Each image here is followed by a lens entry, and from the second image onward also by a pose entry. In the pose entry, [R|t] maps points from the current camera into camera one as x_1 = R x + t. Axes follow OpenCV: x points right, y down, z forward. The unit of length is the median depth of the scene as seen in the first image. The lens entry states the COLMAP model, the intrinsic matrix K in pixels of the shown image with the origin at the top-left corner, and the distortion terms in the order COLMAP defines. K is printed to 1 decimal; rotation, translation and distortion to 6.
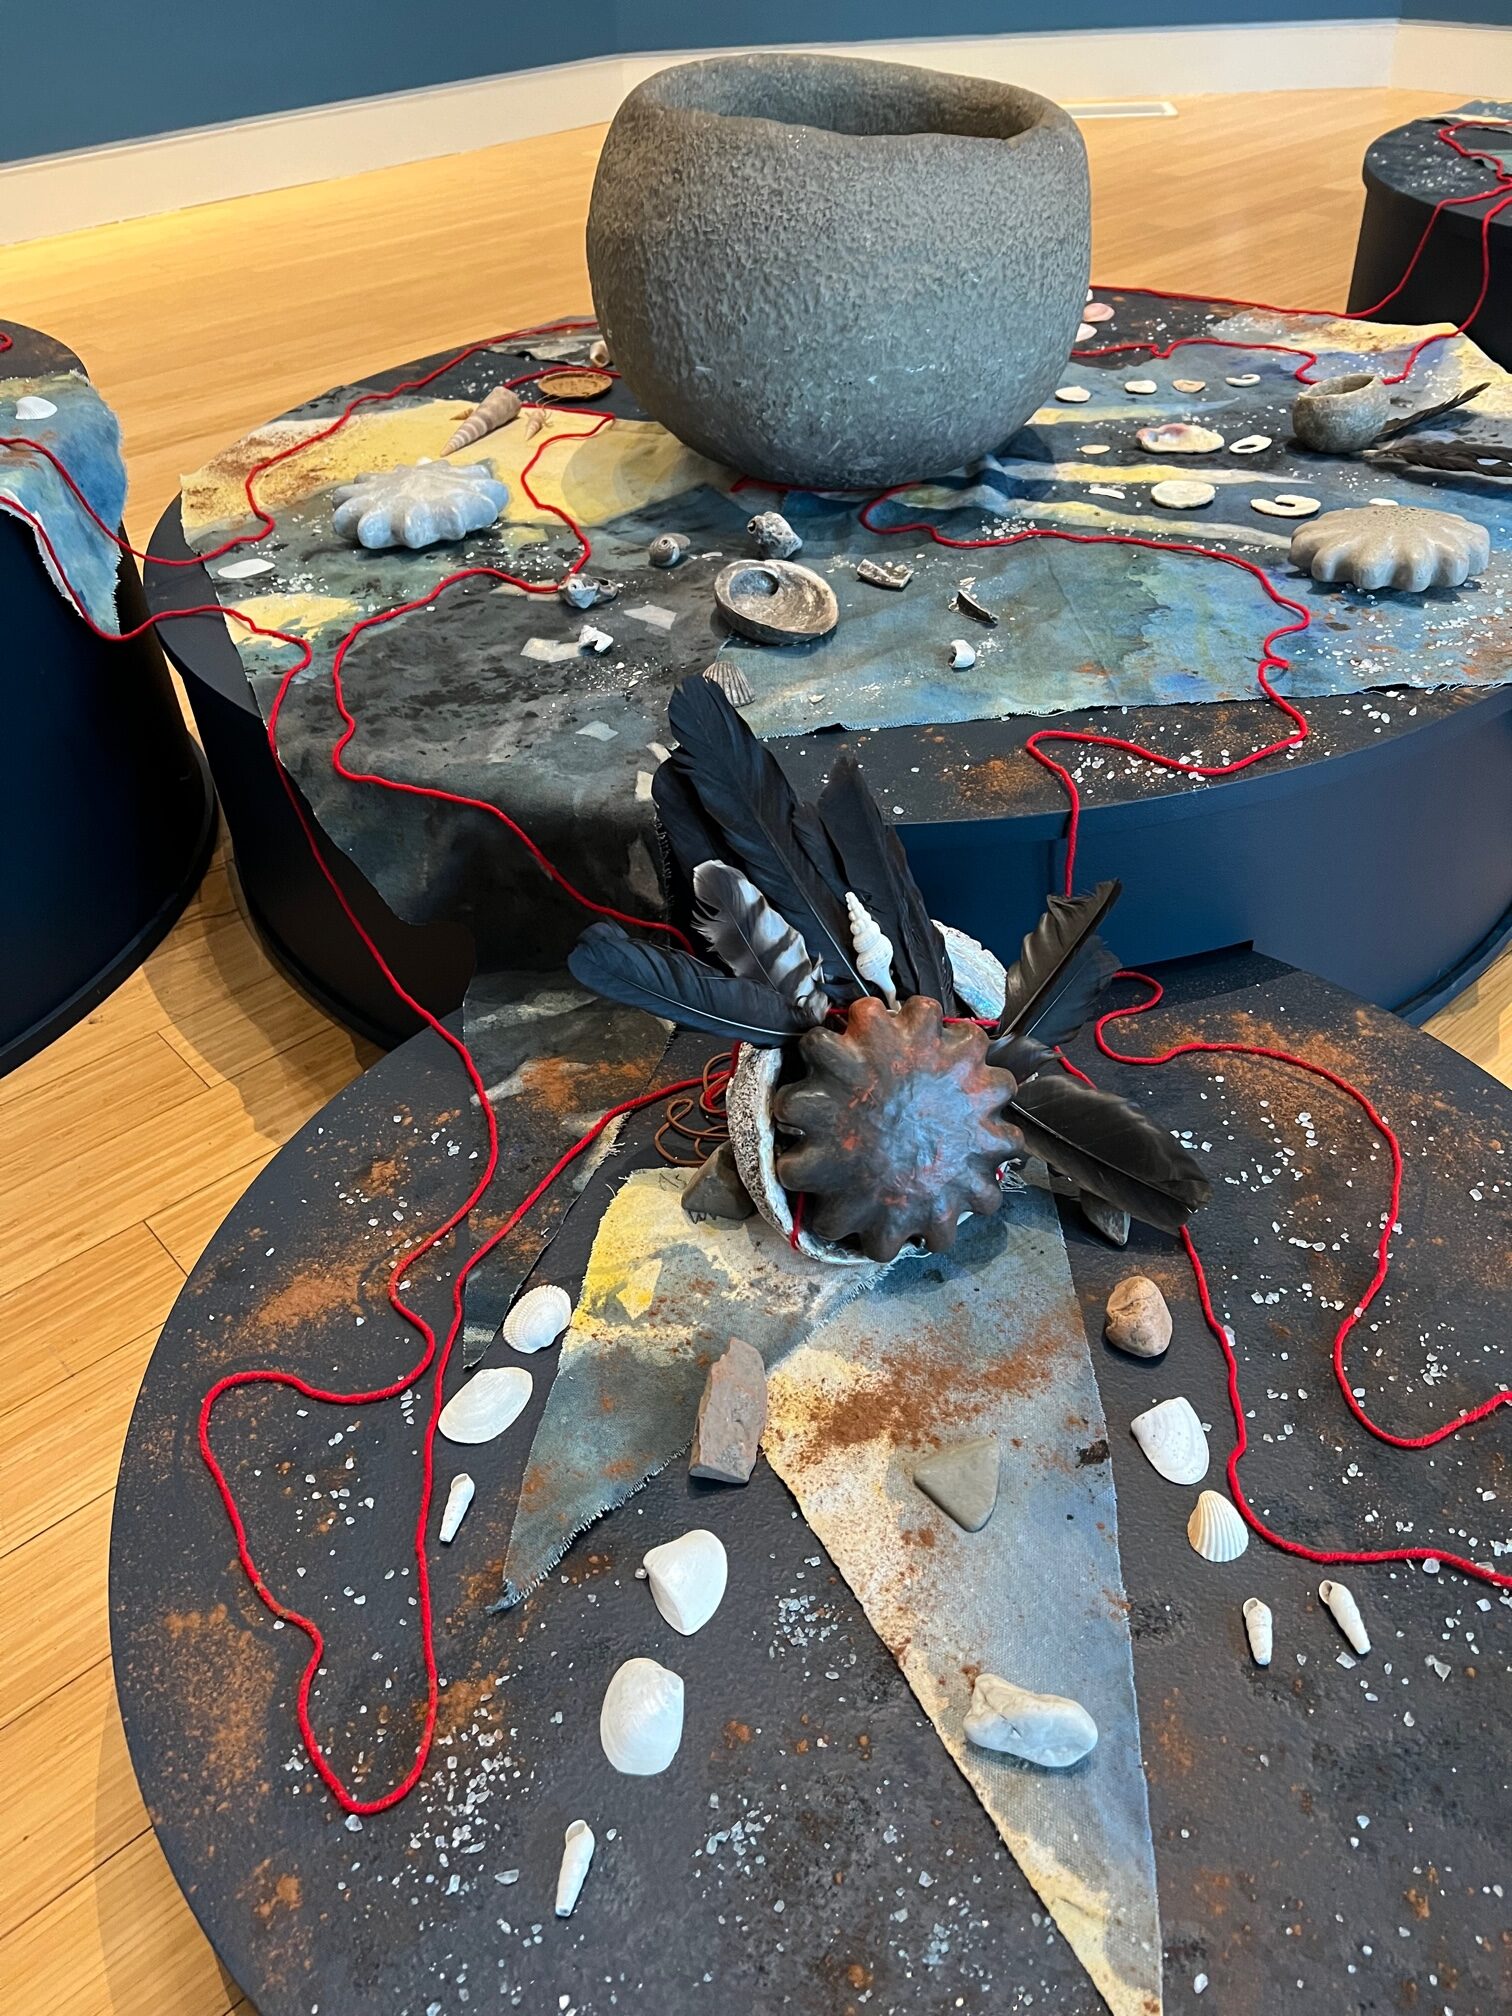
lens RADIAL K [[1524.0, 0, 759.6], [0, 1524.0, 1006.6], [0, 0, 1]] dist [0.044493, -0.025895]
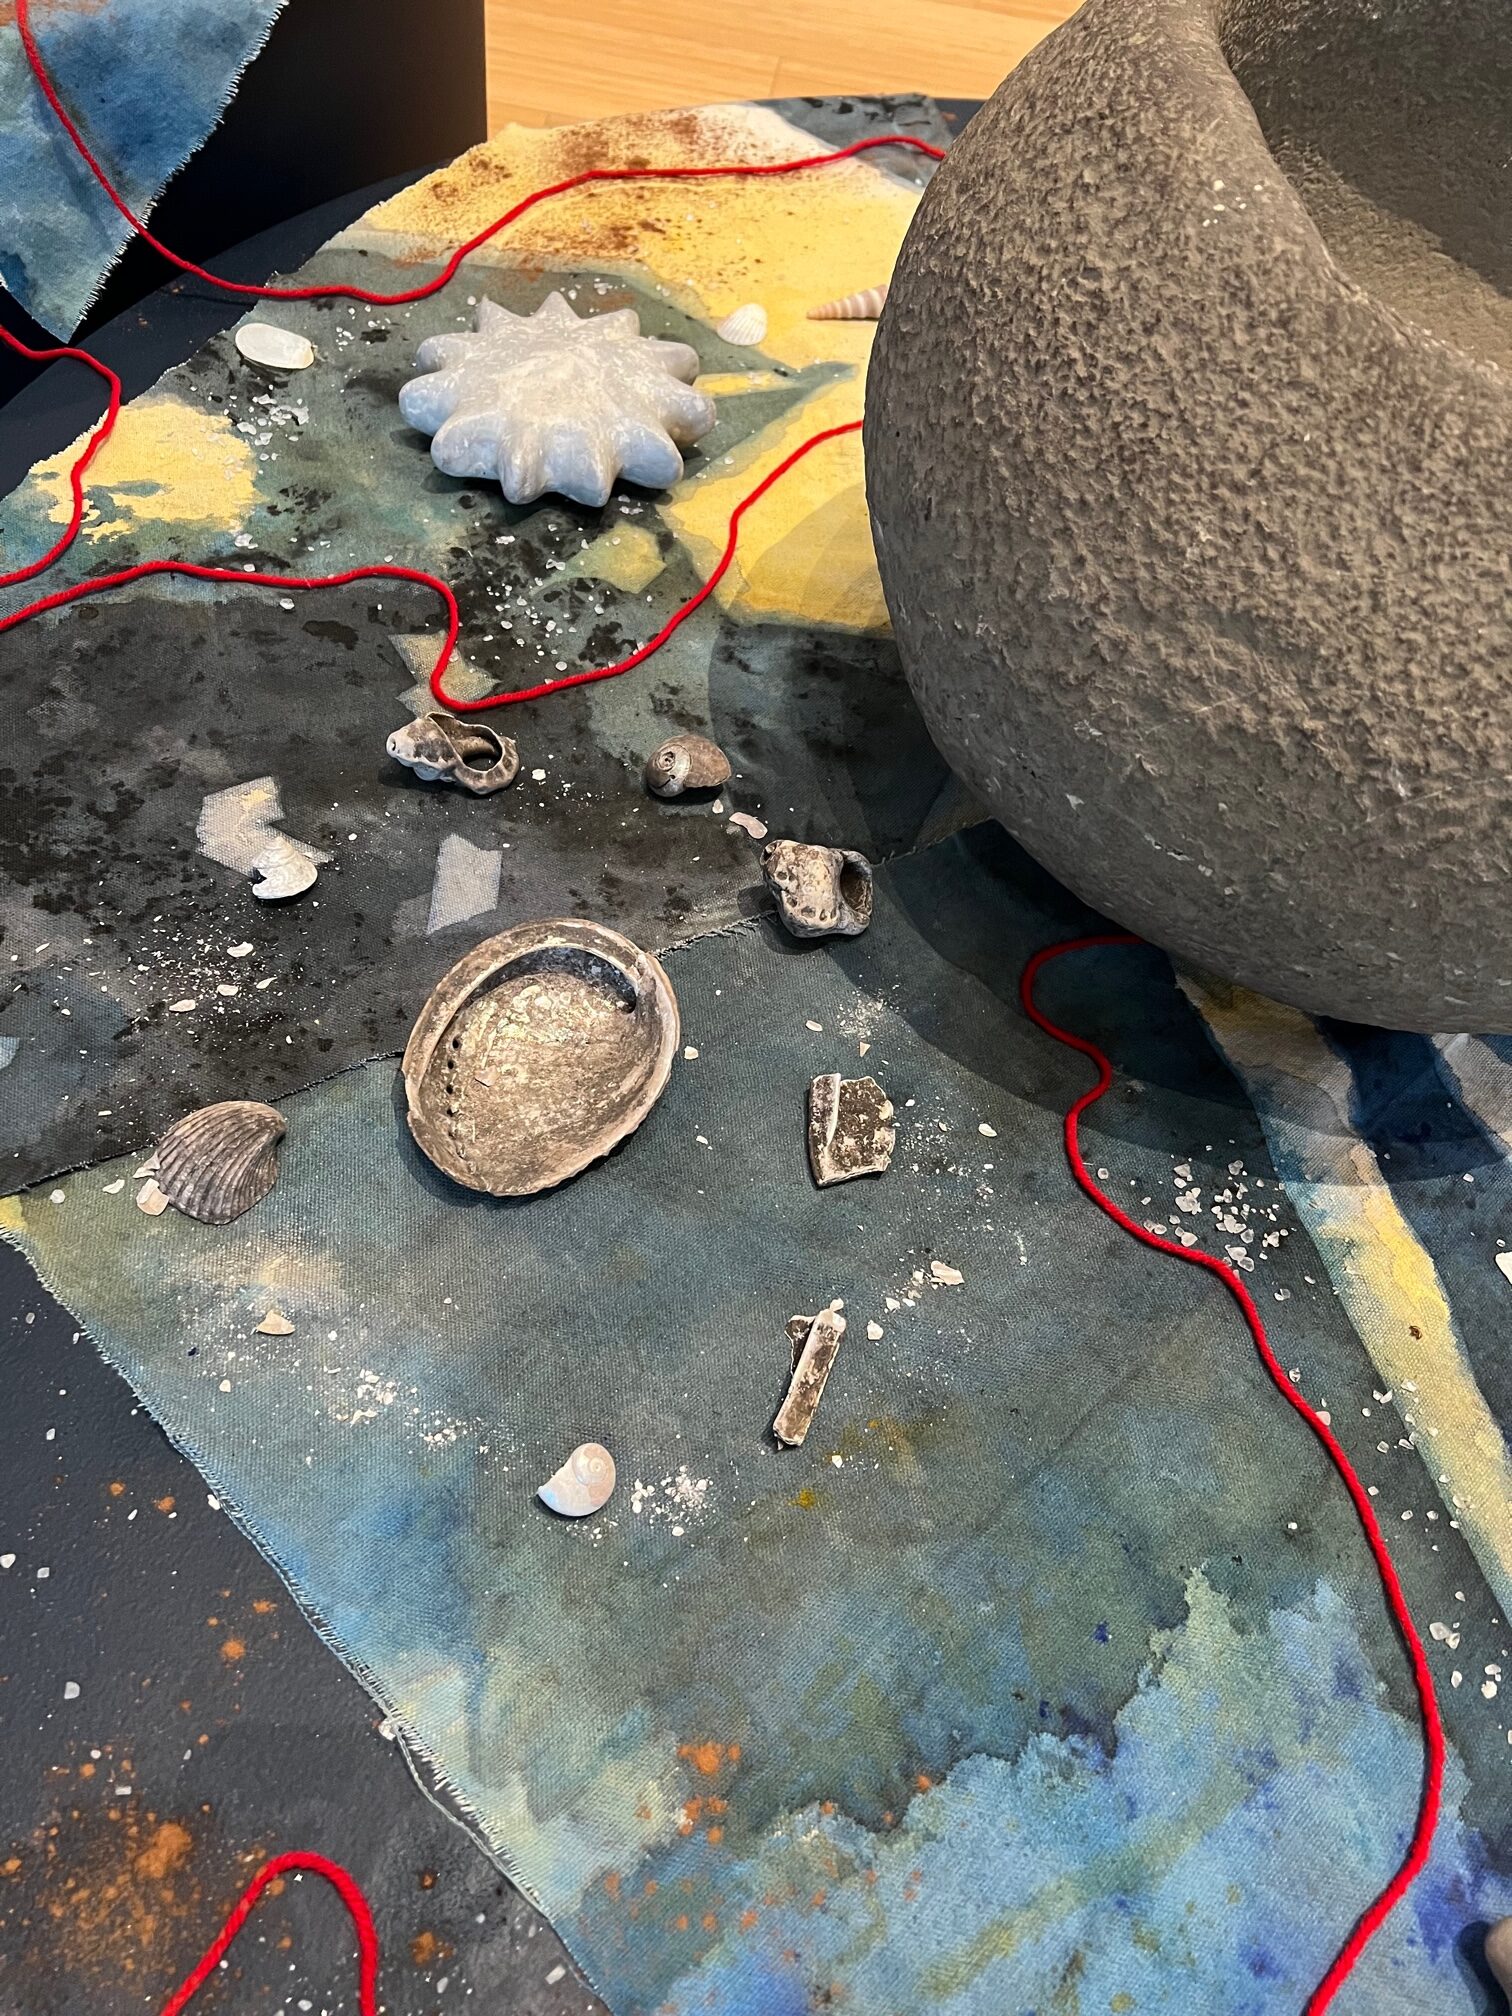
lens RADIAL K [[1524.0, 0, 753.7], [0, 1524.0, 1006.7], [0, 0, 1]] dist [0.044493, -0.025895]
pose [[0.636412, 0.693867, -0.336938, 0.187667], [-0.577045, 0.718142, 0.388962, -0.455019], [0.511858, -0.053112, 0.857427, 0.559270]]
